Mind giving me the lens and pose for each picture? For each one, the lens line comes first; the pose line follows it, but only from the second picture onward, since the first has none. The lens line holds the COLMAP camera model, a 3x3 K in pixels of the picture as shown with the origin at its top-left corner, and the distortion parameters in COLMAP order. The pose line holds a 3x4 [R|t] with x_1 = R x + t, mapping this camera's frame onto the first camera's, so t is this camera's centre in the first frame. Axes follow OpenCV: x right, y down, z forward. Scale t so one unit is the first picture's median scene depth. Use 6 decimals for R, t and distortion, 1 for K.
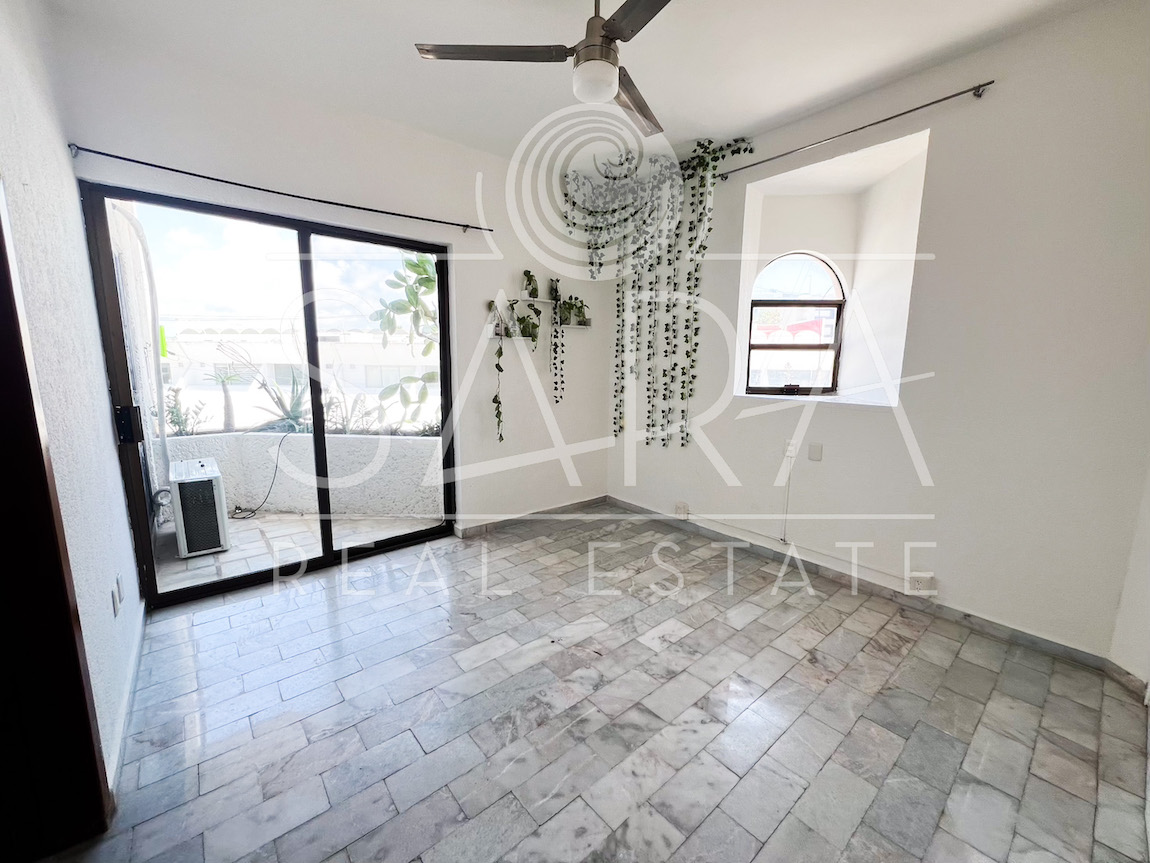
lens RADIAL K [[459.6, 0, 573.5], [0, 459.6, 432.6], [0, 0, 1]] dist [-0.002468, -0.000036]
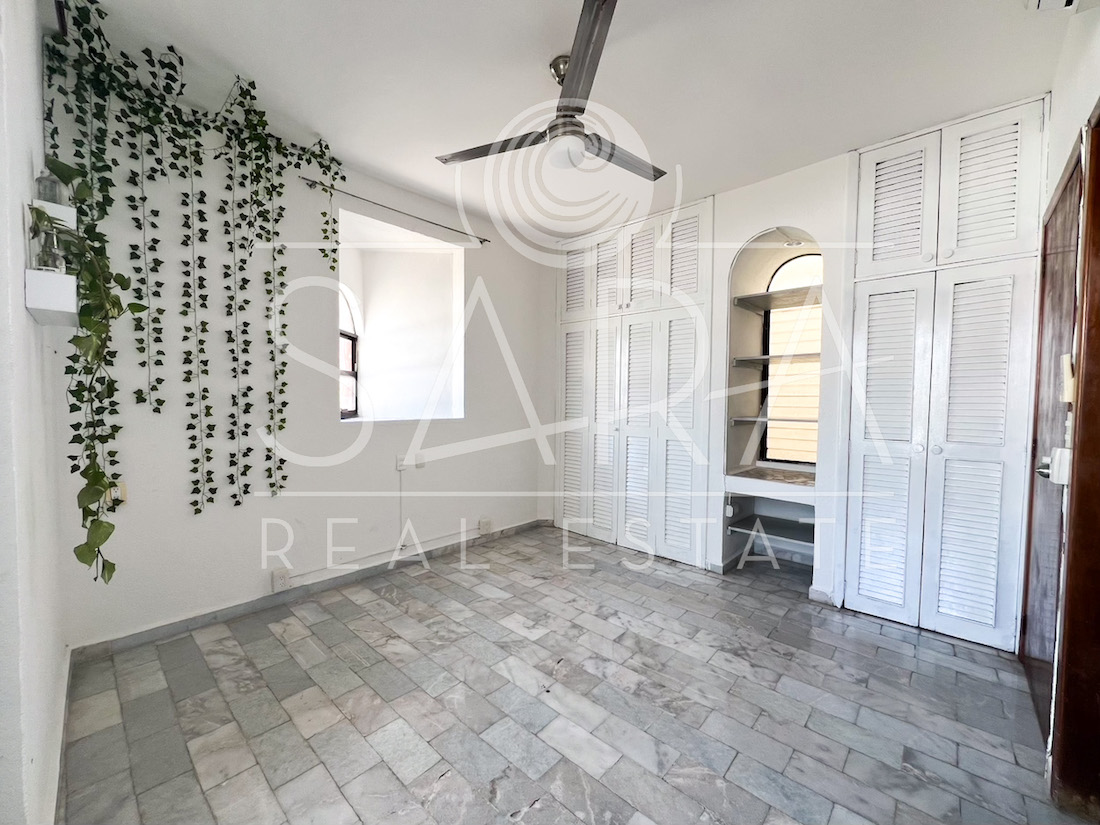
lens RADIAL K [[439.6, 0, 548.5], [0, 439.6, 413.6], [0, 0, 1]] dist [-0.002468, -0.000036]
pose [[-0.127156, -0.044886, 0.990867, -0.562657], [0.142675, 0.987759, 0.063055, -0.089288], [-0.981568, 0.149390, -0.119195, 0.654340]]
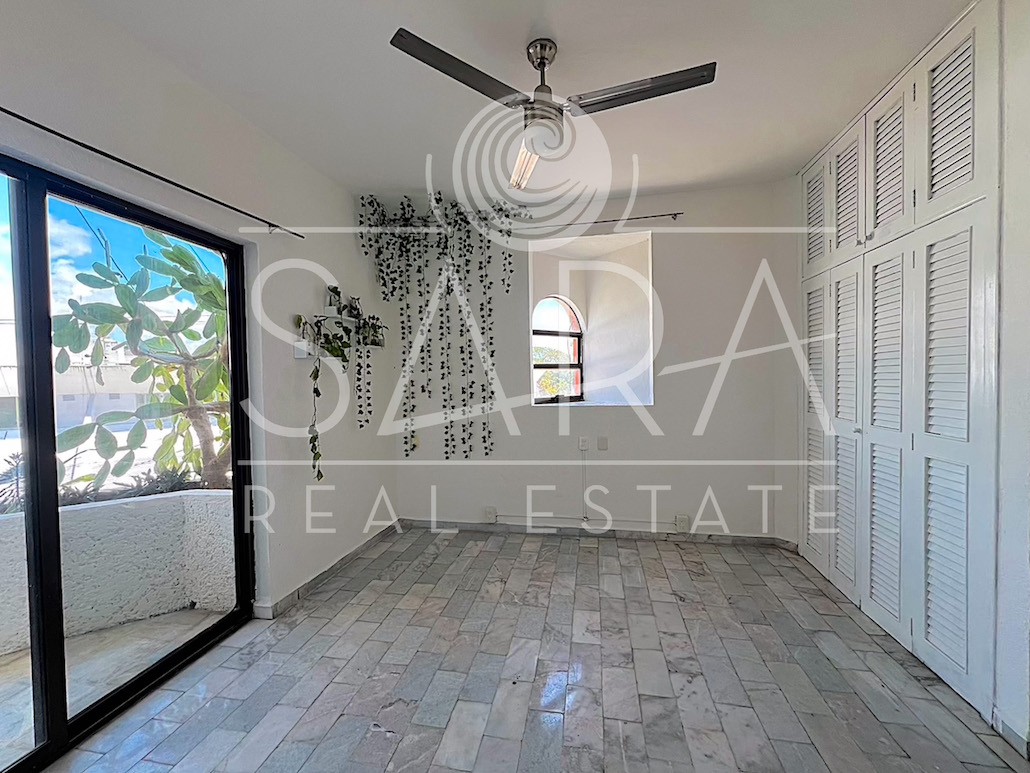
lens RADIAL K [[411.6, 0, 513.6], [0, 411.6, 387.5], [0, 0, 1]] dist [-0.002468, -0.000036]
pose [[0.777559, -0.037998, 0.627661, -0.345370], [0.123502, 0.987959, -0.093187, -0.032494], [-0.616562, 0.149976, 0.772889, 0.178897]]
